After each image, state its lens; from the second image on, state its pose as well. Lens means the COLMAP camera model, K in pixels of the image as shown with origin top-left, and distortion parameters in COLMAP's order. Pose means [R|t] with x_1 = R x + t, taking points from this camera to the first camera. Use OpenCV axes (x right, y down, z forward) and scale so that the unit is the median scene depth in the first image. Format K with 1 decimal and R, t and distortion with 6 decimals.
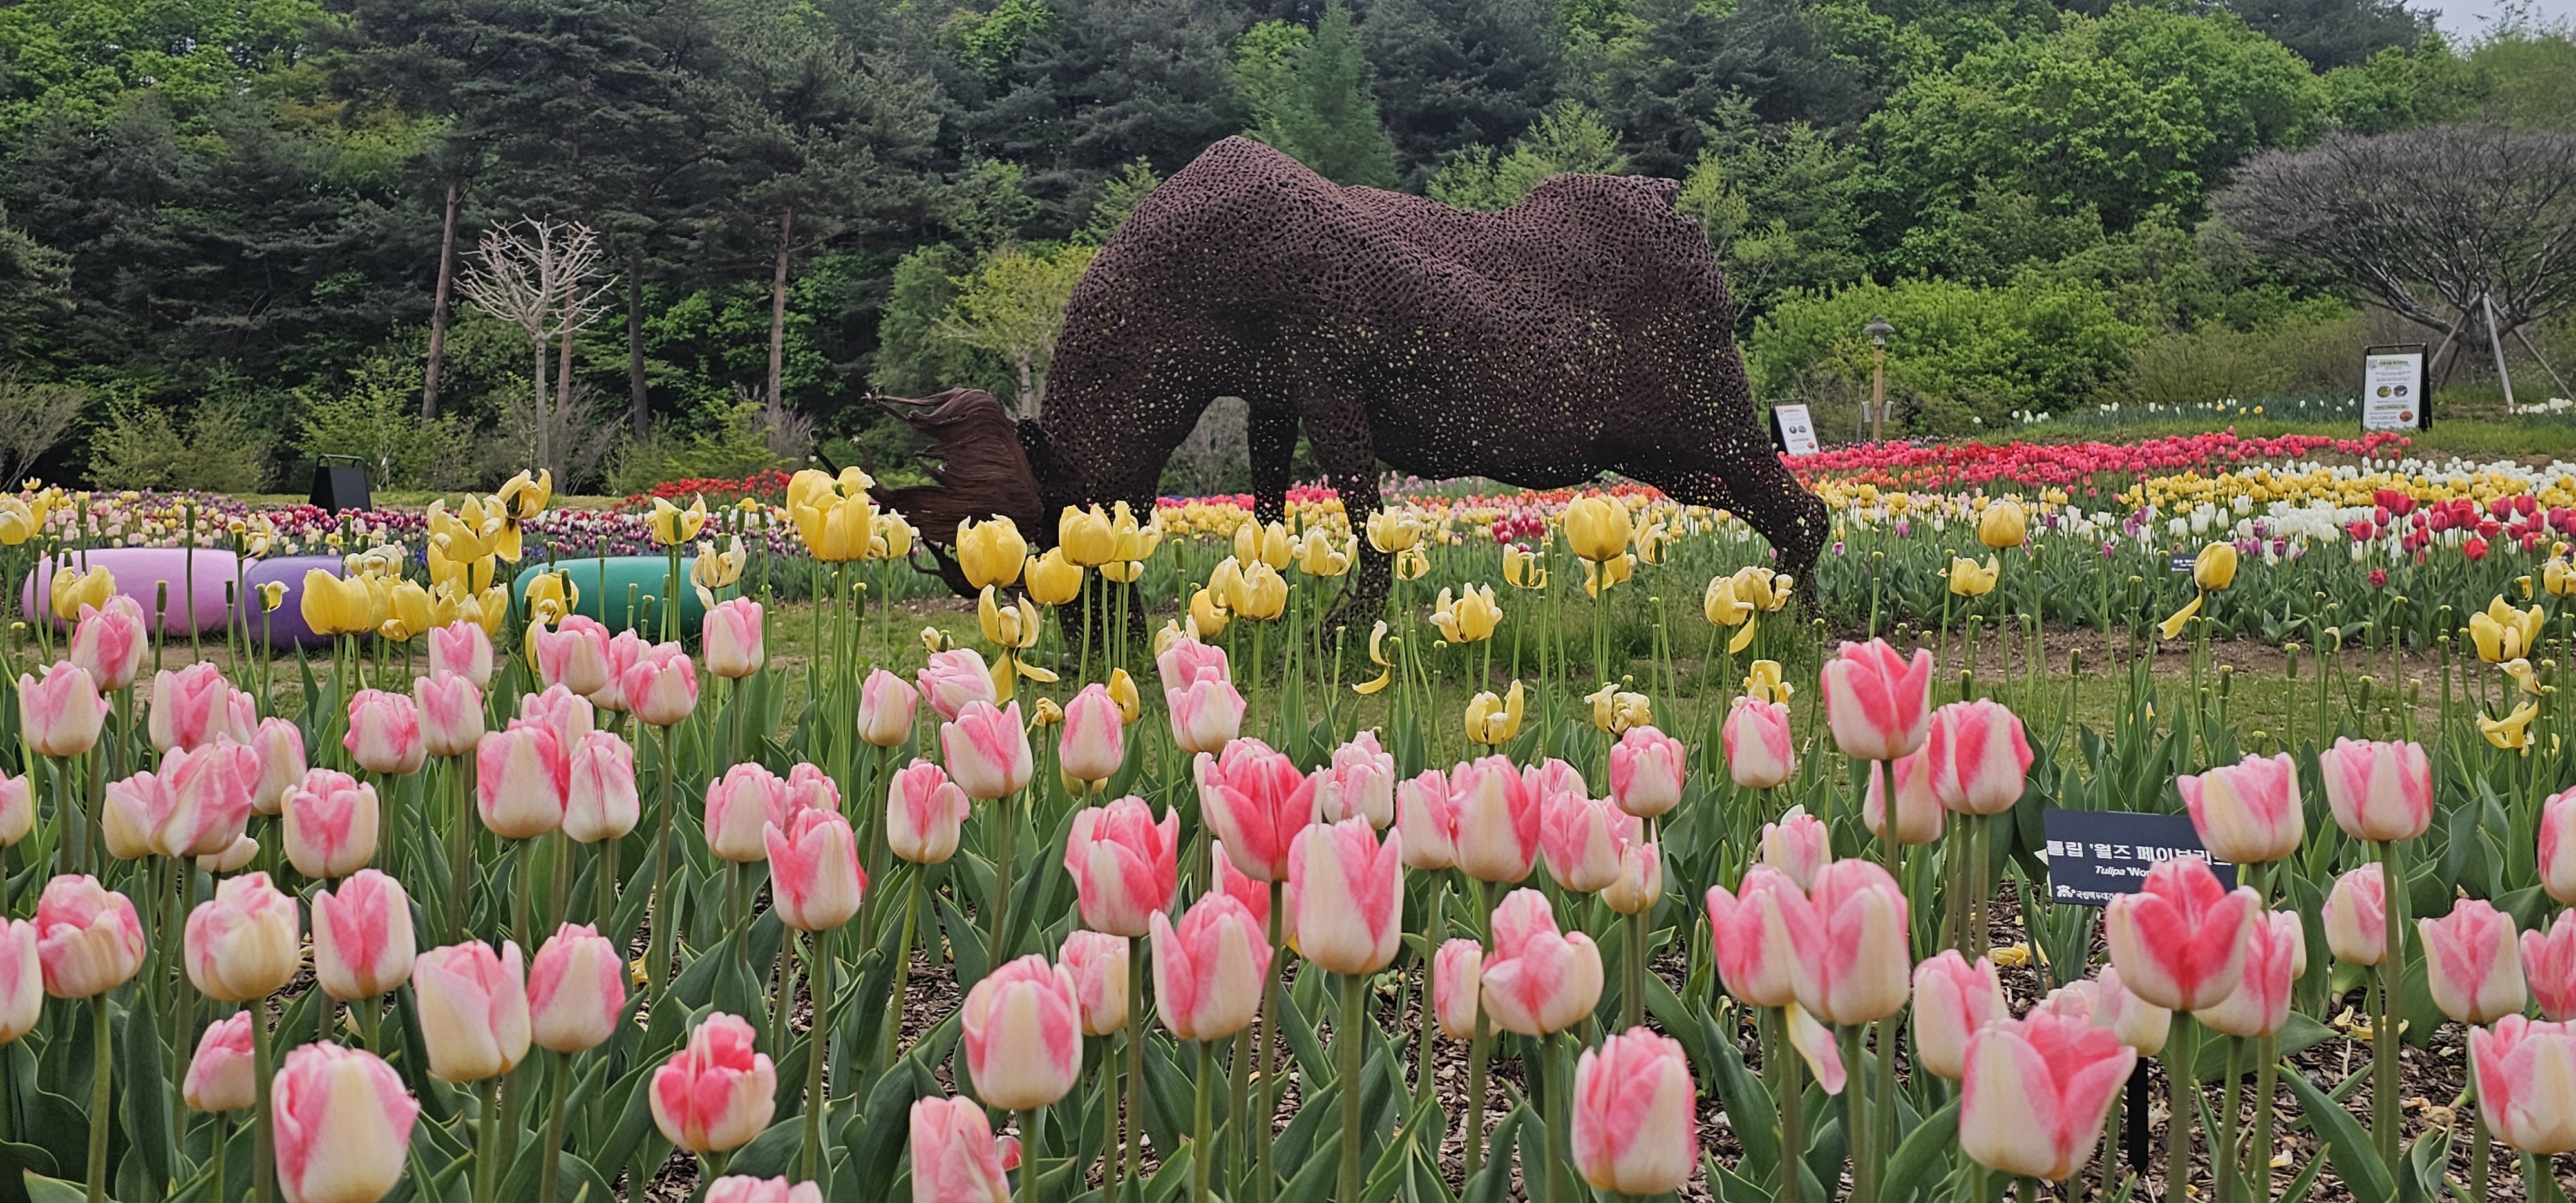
lens RADIAL K [[2198.8, 0, 1278.0], [0, 2198.8, 531.2], [0, 0, 1]] dist [0.124472, -0.252568]
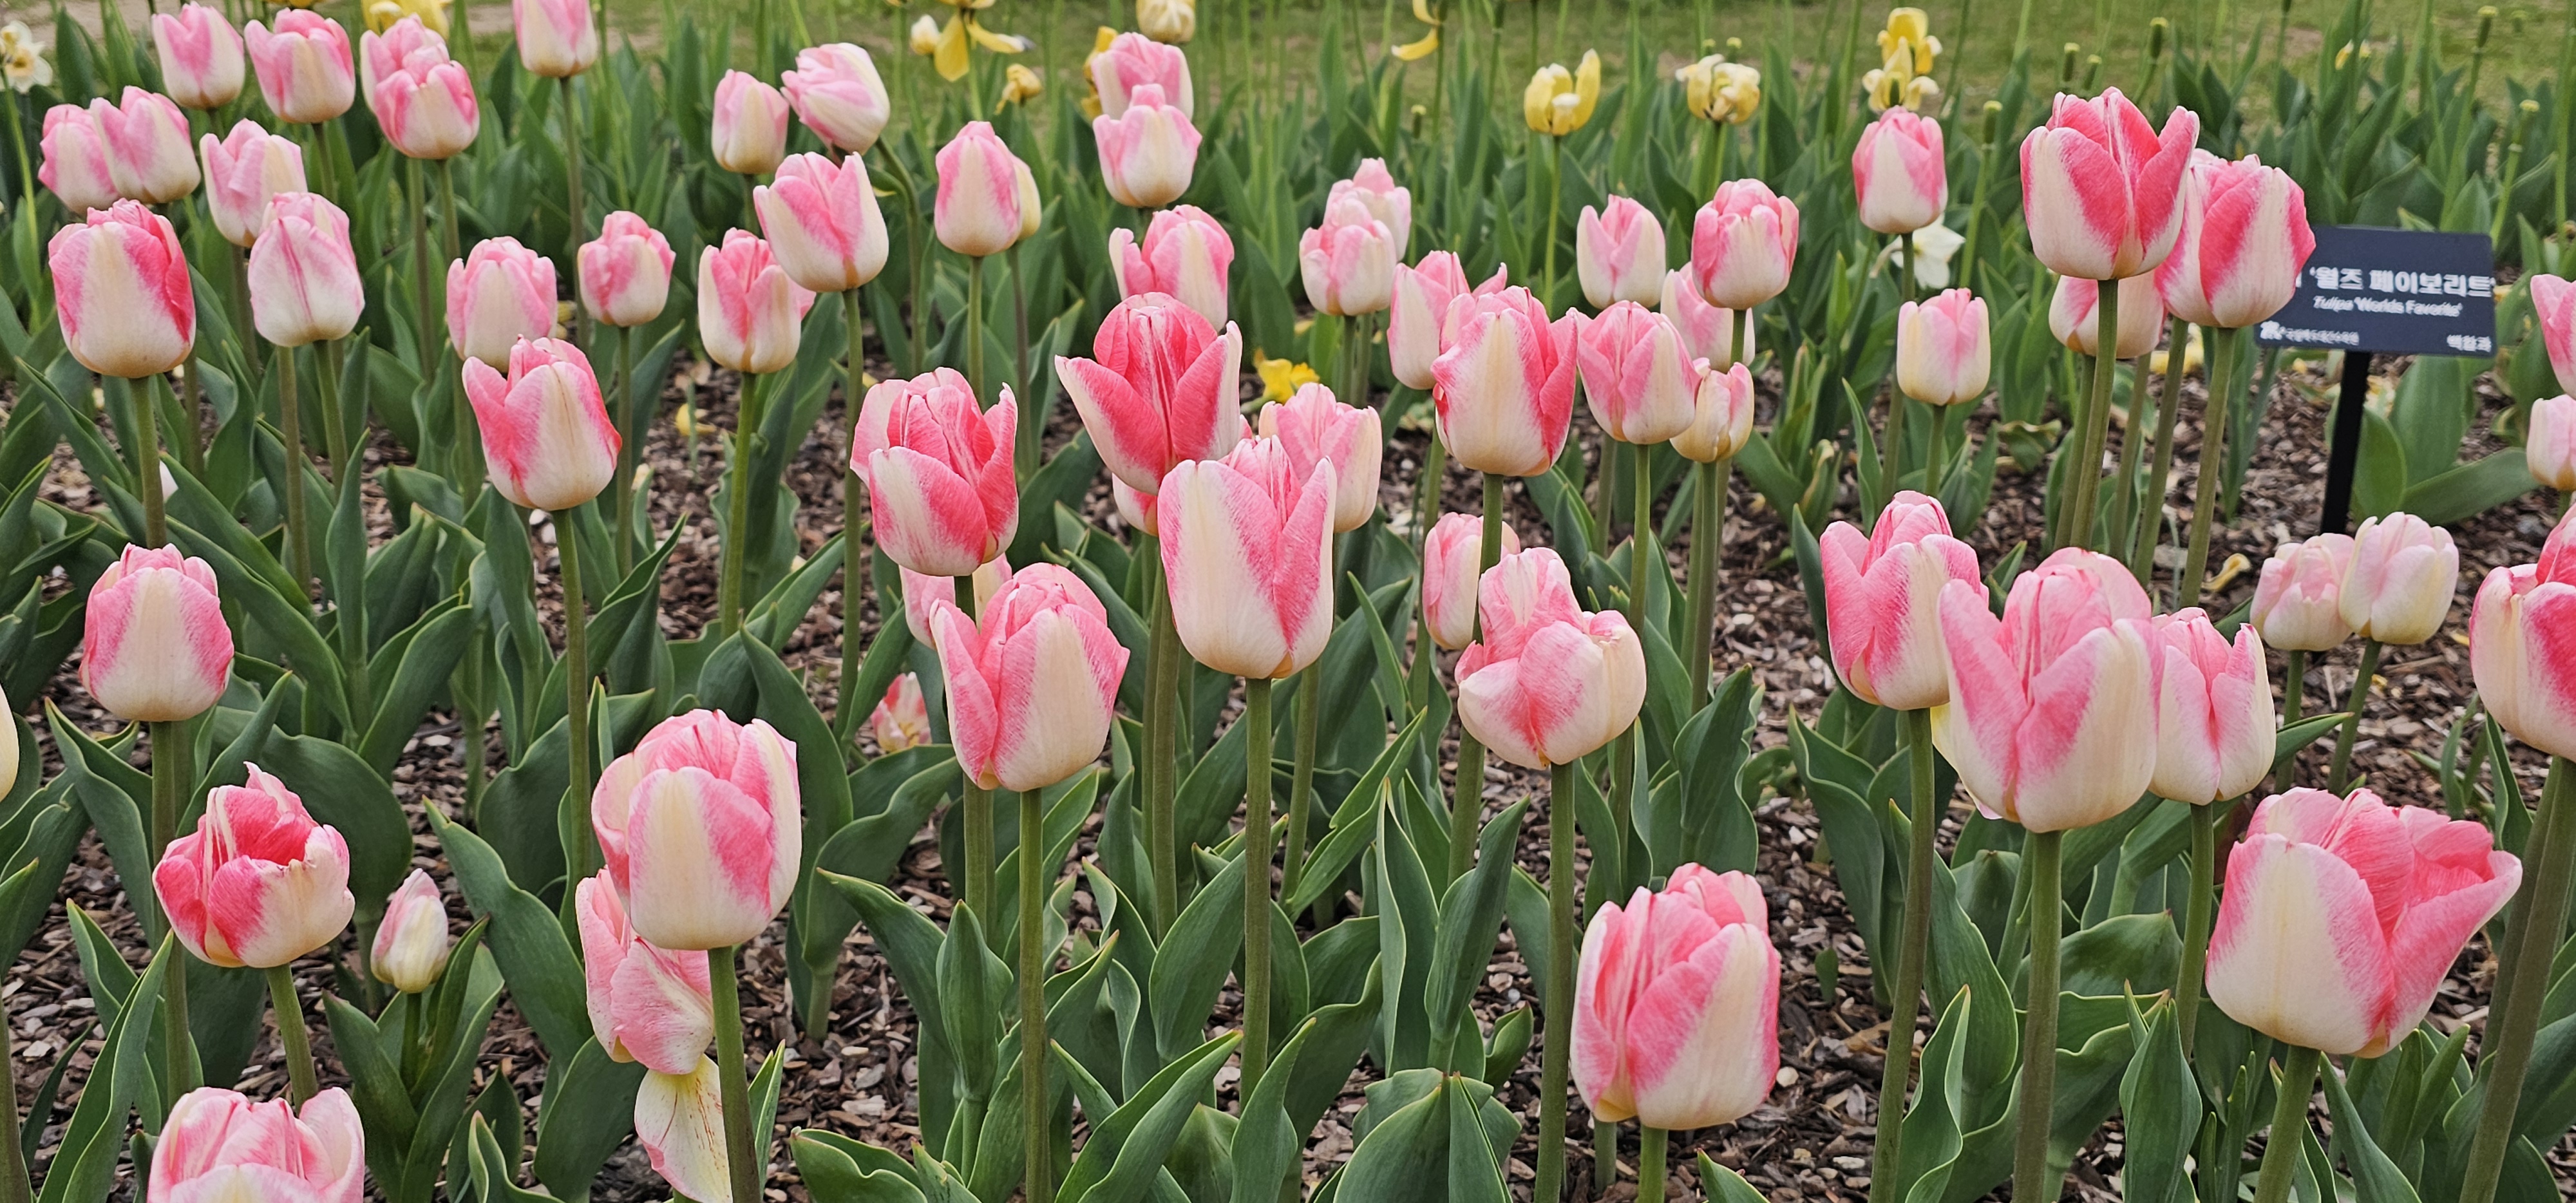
lens RADIAL K [[2198.8, 0, 1278.0], [0, 2198.8, 531.2], [0, 0, 1]] dist [0.124472, -0.252568]
pose [[0.999041, 0.003981, -0.043610, 0.056099], [0.009908, 0.949492, 0.313636, -0.035446], [0.042656, -0.313767, 0.948541, 0.333800]]
